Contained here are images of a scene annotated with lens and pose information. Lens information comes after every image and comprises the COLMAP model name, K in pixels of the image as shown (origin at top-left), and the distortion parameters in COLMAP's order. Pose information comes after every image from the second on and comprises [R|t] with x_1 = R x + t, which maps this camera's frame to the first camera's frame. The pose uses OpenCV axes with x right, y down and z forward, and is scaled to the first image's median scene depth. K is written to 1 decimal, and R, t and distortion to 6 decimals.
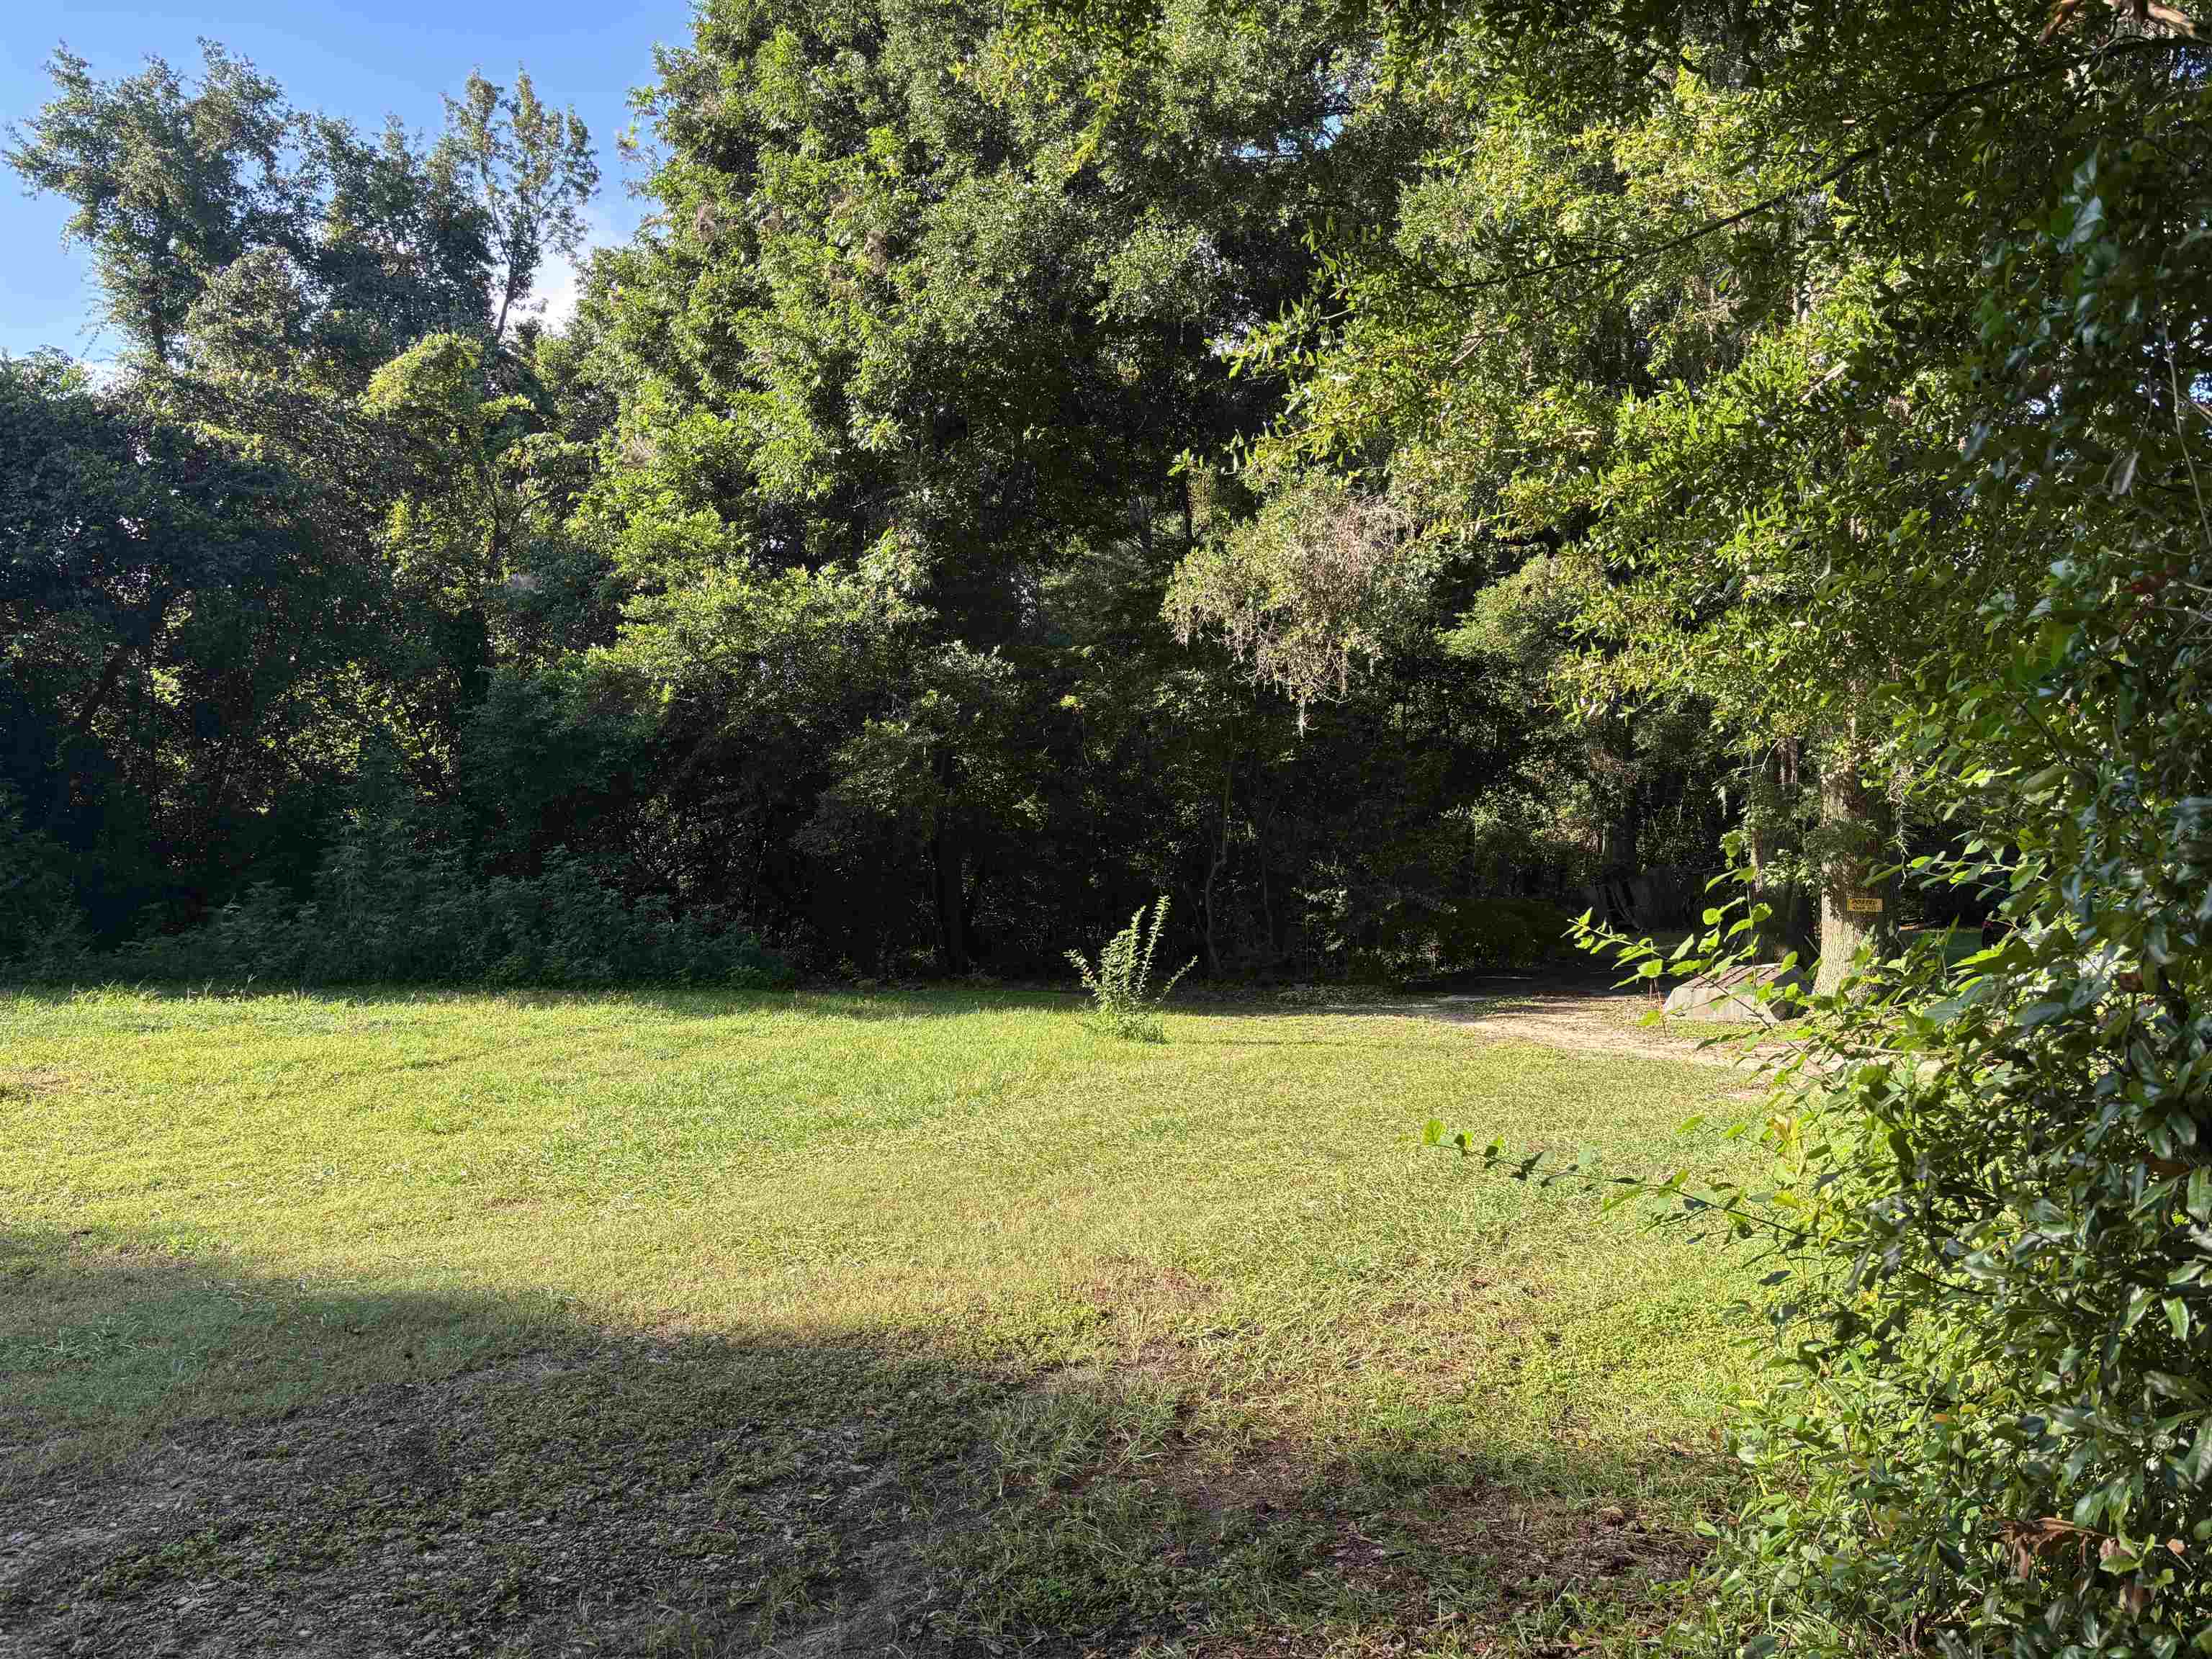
lens RADIAL K [[1671.8, 0, 1118.1], [0, 1671.8, 840.3], [0, 0, 1]] dist [0.044747, -0.055582]
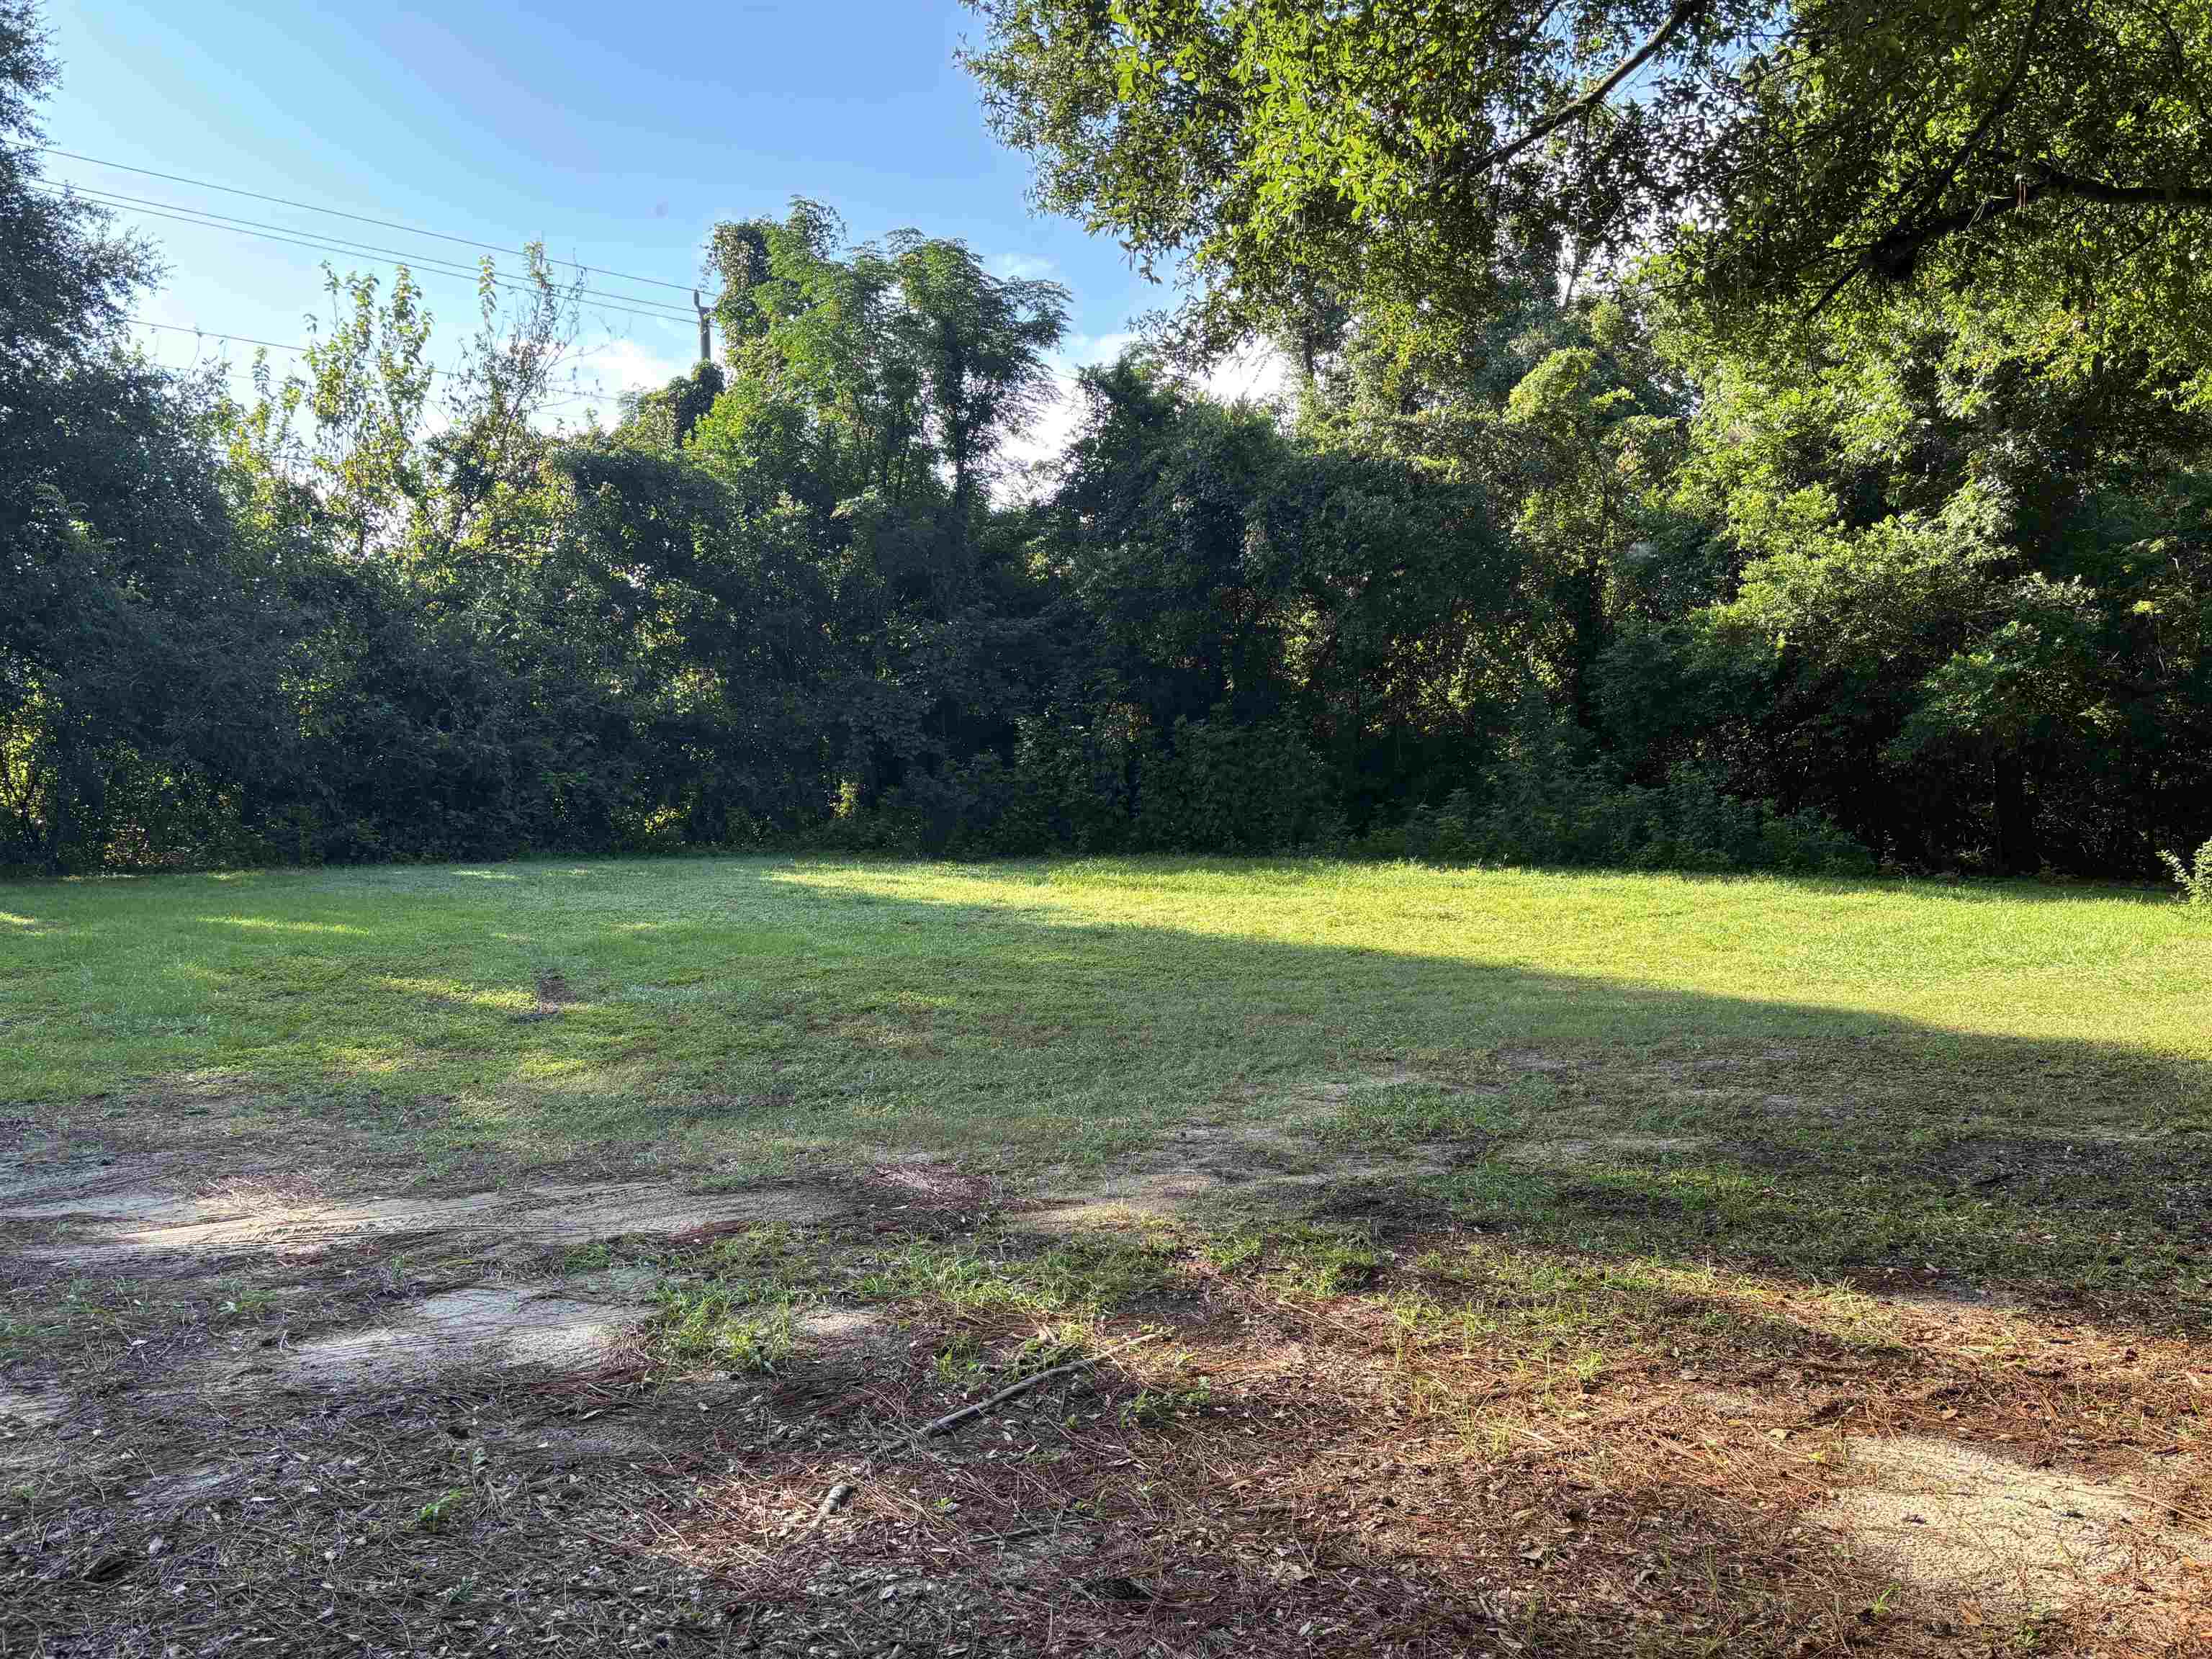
lens RADIAL K [[1671.8, 0, 1113.4], [0, 1671.8, 838.9], [0, 0, 1]] dist [0.044747, -0.055582]
pose [[0.846089, 0.018095, -0.532735, -0.015910], [0.014483, 0.998274, 0.056909, -0.016414], [0.532845, -0.055866, 0.844367, -0.313249]]
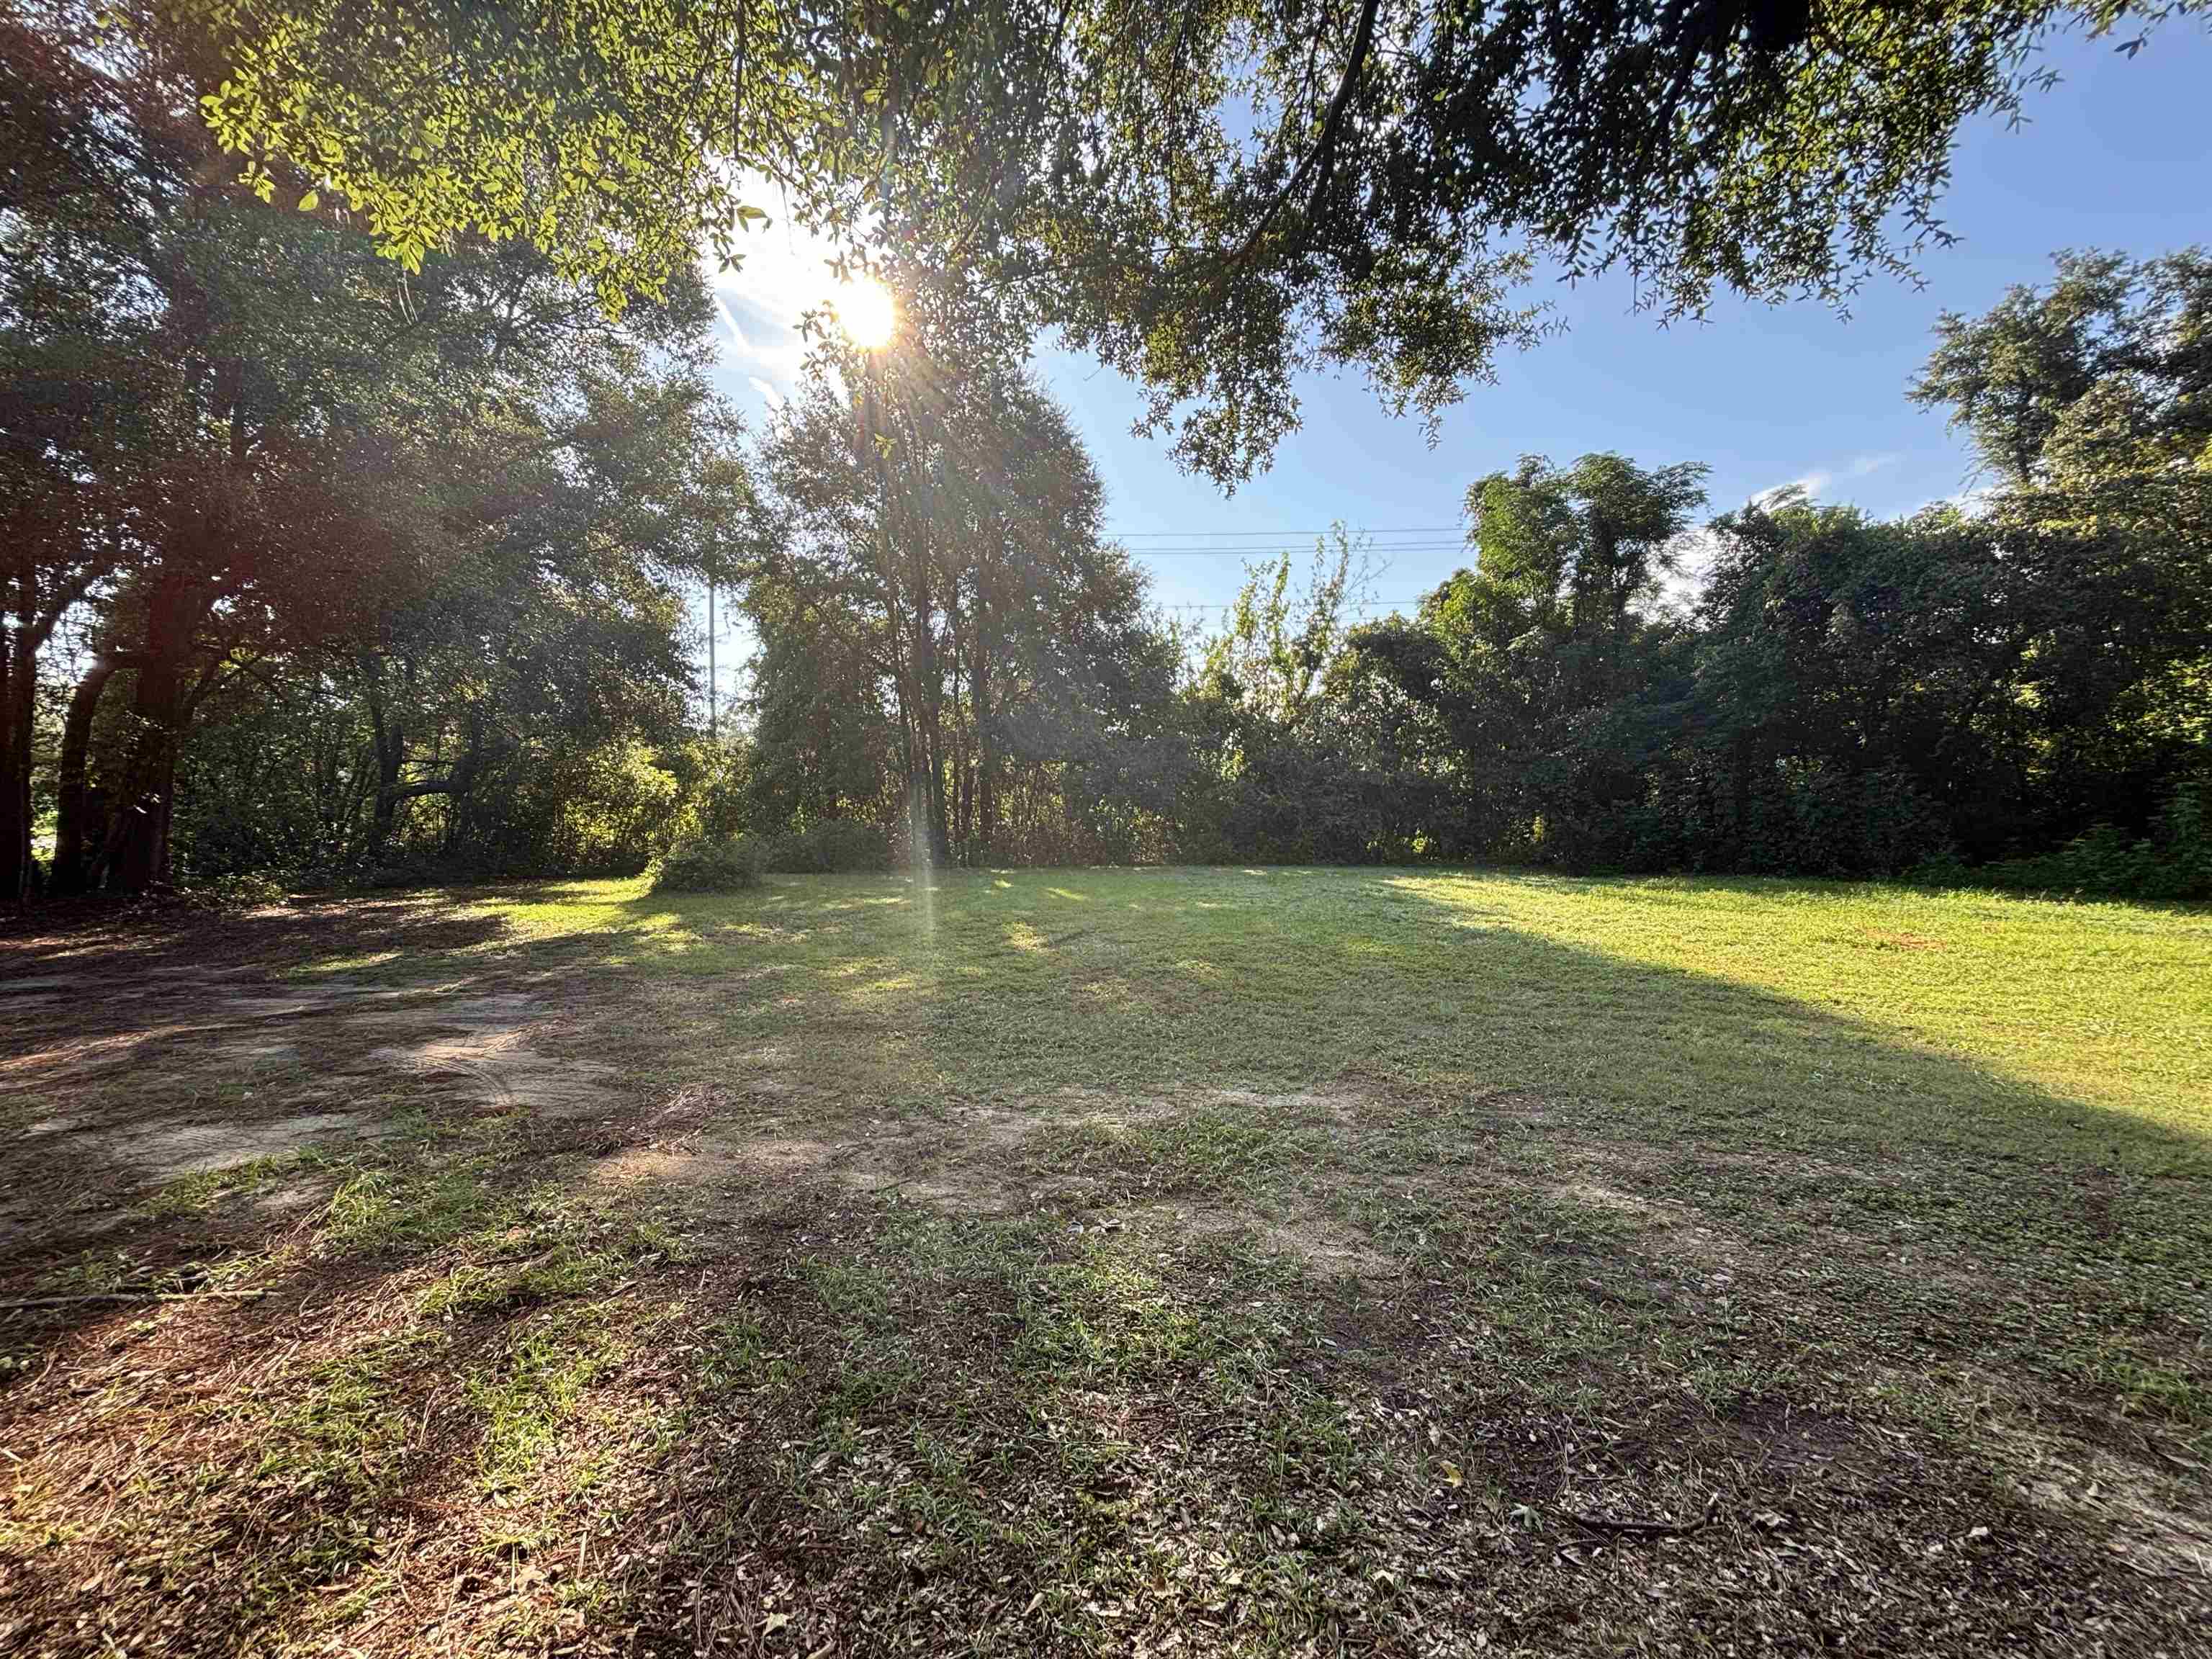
lens RADIAL K [[890.8, 0, 1106.6], [0, 890.8, 825.9], [0, 0, 1]] dist [-0.002293, 0.001057]
pose [[0.236682, 0.000227, -0.971587, 0.034613], [0.029554, 0.999536, 0.007433, -0.005043], [0.971138, -0.030474, 0.236566, -0.015588]]
